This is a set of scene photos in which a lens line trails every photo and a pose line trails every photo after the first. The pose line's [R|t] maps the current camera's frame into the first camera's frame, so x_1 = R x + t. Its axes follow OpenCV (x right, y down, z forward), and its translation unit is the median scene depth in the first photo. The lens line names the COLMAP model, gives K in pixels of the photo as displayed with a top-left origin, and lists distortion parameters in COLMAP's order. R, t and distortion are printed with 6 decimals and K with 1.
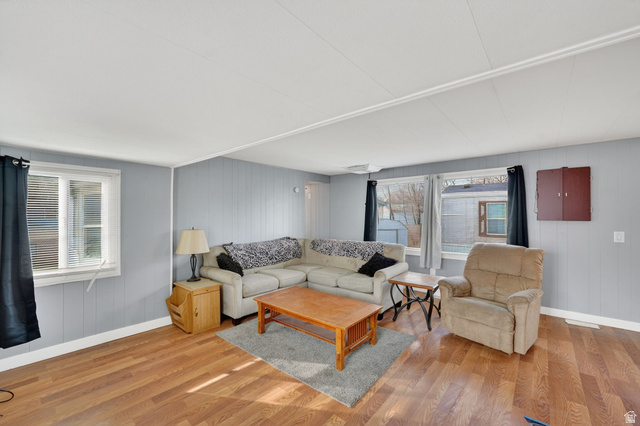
lens RADIAL K [[265.8, 0, 320.0], [0, 265.8, 213.0], [0, 0, 1]] dist [-0.003063, -0.000625]
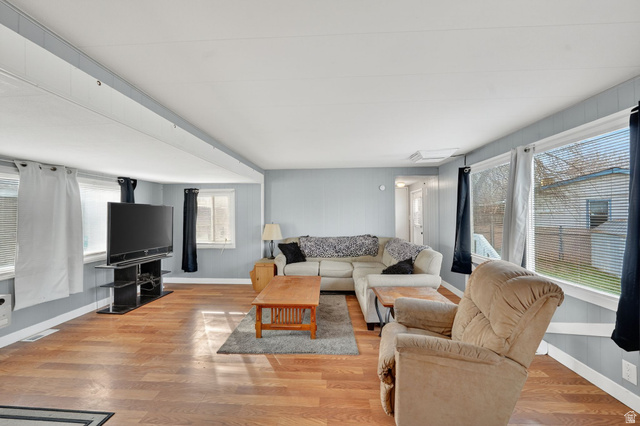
lens RADIAL K [[265.8, 0, 320.0], [0, 265.8, 213.0], [0, 0, 1]] dist [-0.003063, -0.000625]
pose [[0.602025, -0.008441, -0.798433, 0.698752], [0.011638, 0.999931, -0.001797, 0.007182], [0.798393, -0.008211, 0.602081, 0.273147]]
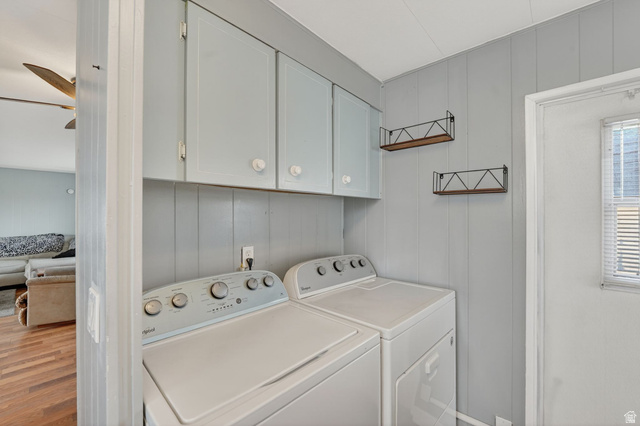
lens RADIAL K [[265.8, 0, 320.0], [0, 265.8, 213.0], [0, 0, 1]] dist [-0.003063, -0.000625]
pose [[0.998584, 0.000835, -0.053200, 1.279484], [-0.000657, 0.999994, 0.003364, -0.001294], [0.053203, -0.003324, 0.998578, -0.080755]]
